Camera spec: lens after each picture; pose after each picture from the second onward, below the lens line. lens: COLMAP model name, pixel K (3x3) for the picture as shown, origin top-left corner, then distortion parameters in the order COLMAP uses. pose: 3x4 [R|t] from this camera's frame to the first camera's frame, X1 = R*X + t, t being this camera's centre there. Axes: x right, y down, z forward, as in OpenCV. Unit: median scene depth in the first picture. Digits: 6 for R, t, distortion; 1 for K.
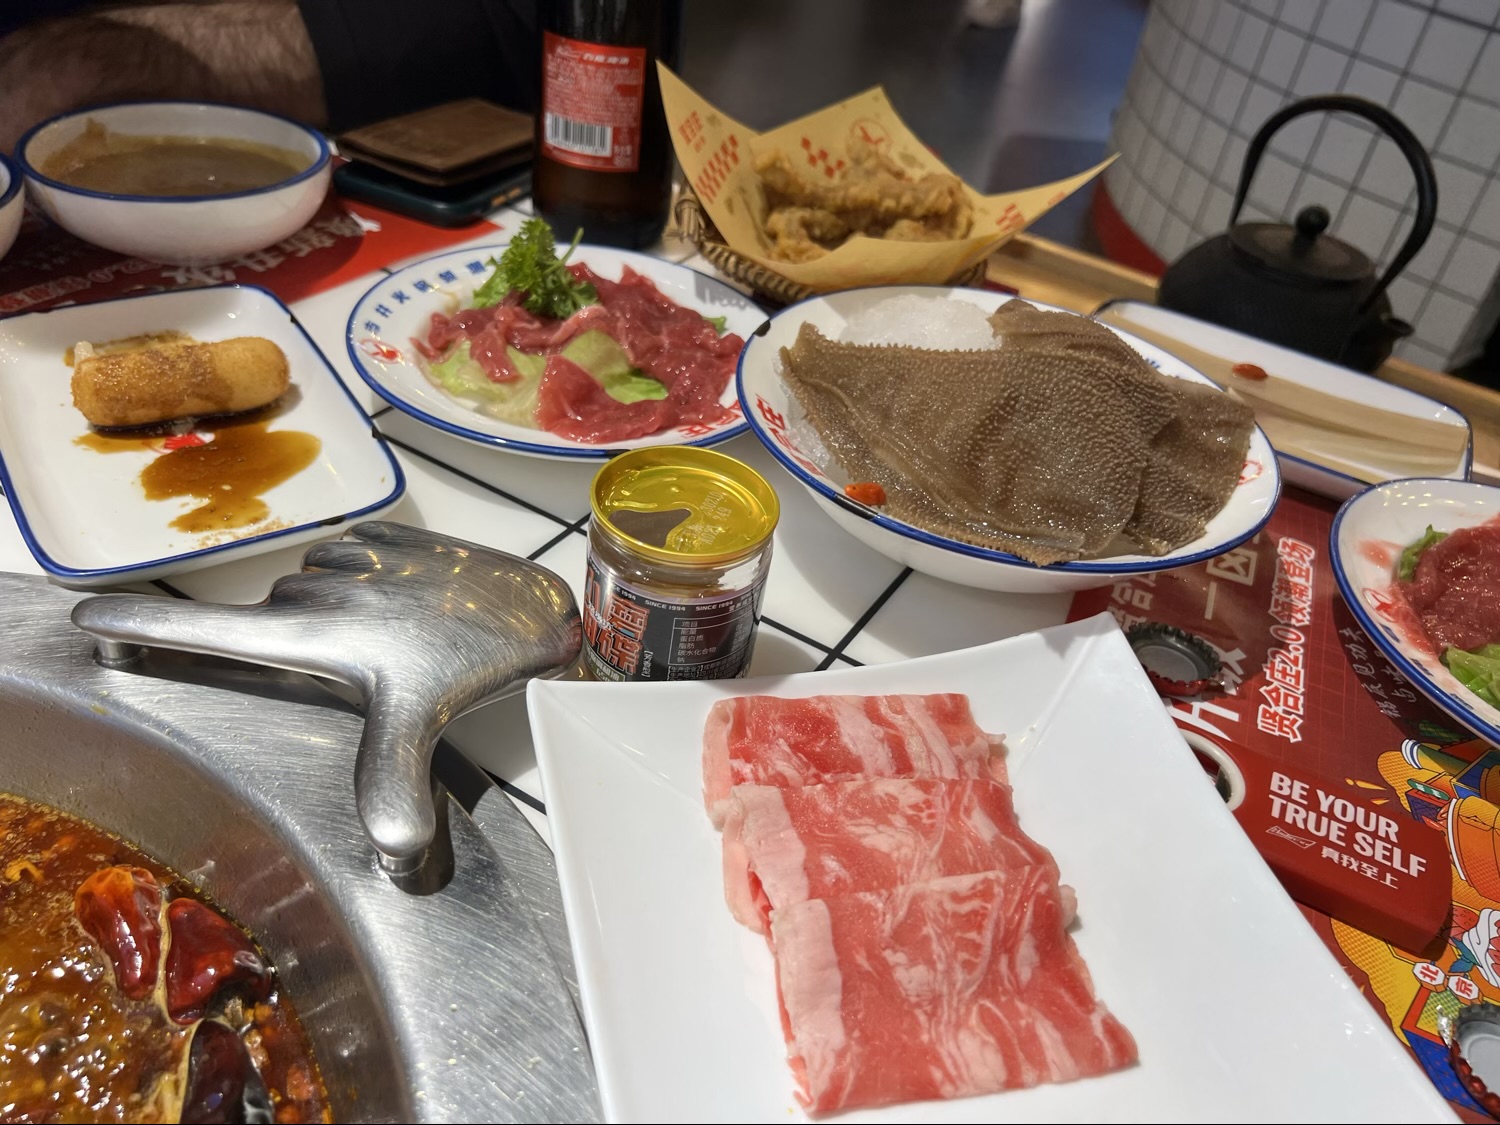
lens RADIAL K [[1202.6, 0, 753.1], [0, 1202.6, 556.4], [0, 0, 1]] dist [0.006763, 0.000090]
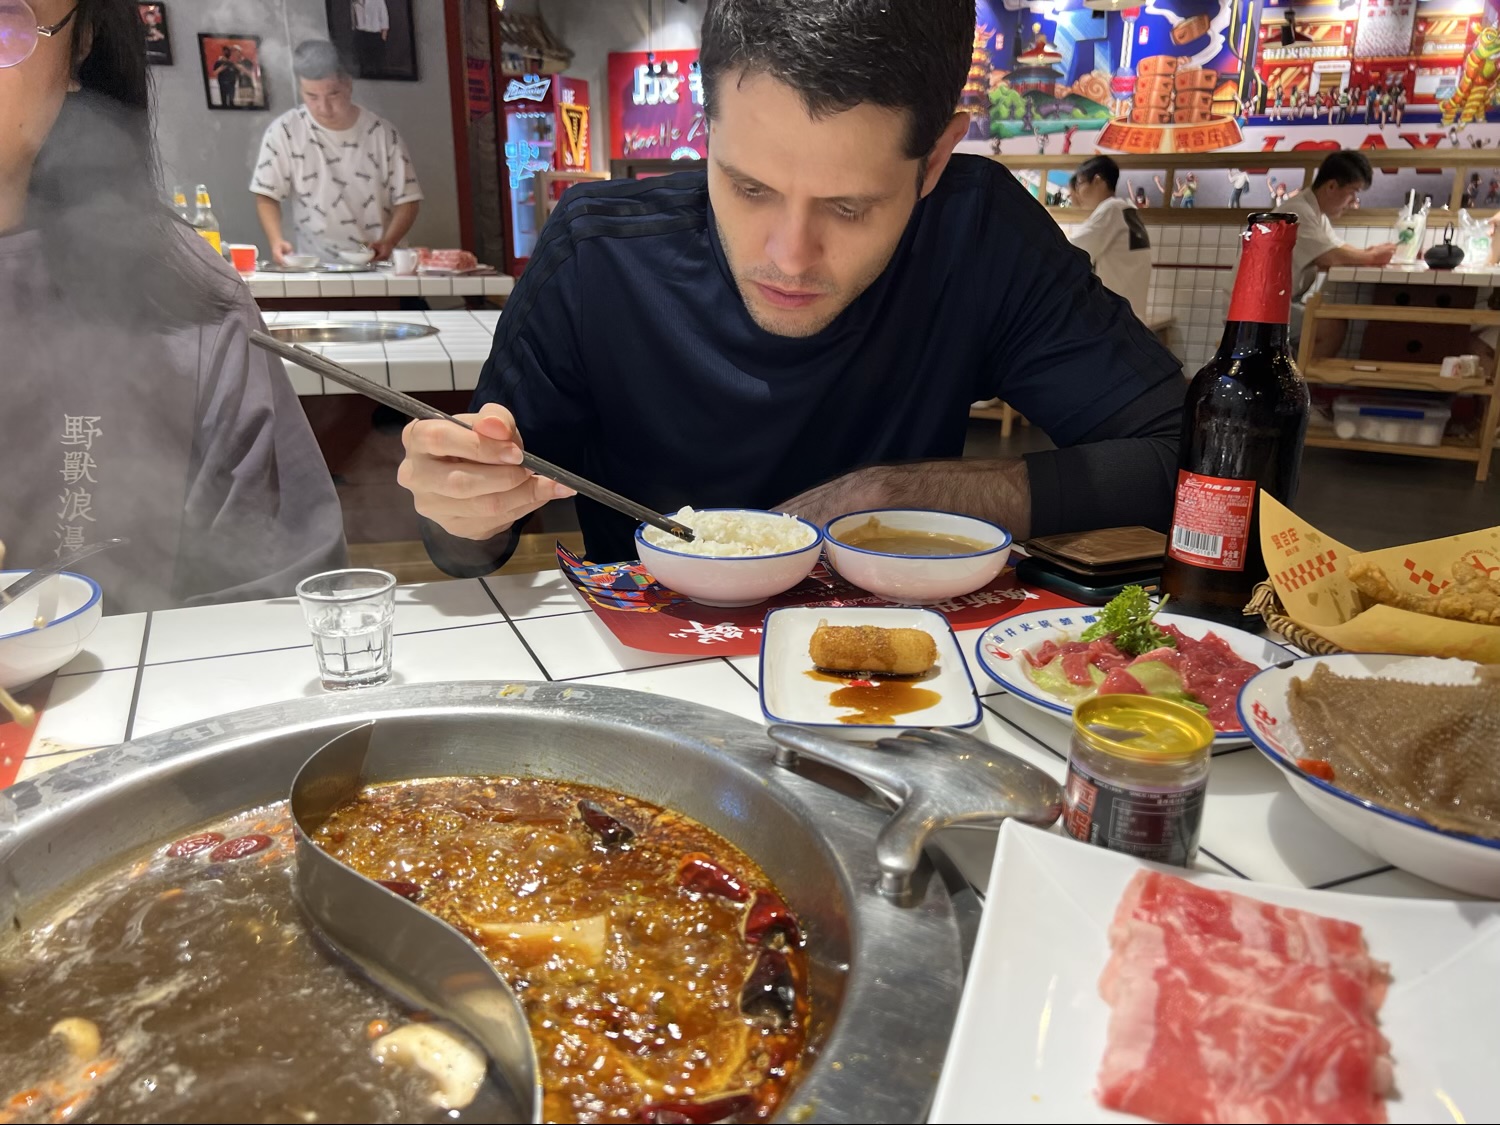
lens RADIAL K [[1127.8, 0, 755.4], [0, 1127.8, 560.2], [0, 0, 1]] dist [0.003708, -0.000792]
pose [[0.812214, 0.056543, -0.580613, 0.229183], [-0.268742, 0.919654, -0.286380, 0.190046], [0.517770, 0.388637, 0.762152, -0.224970]]
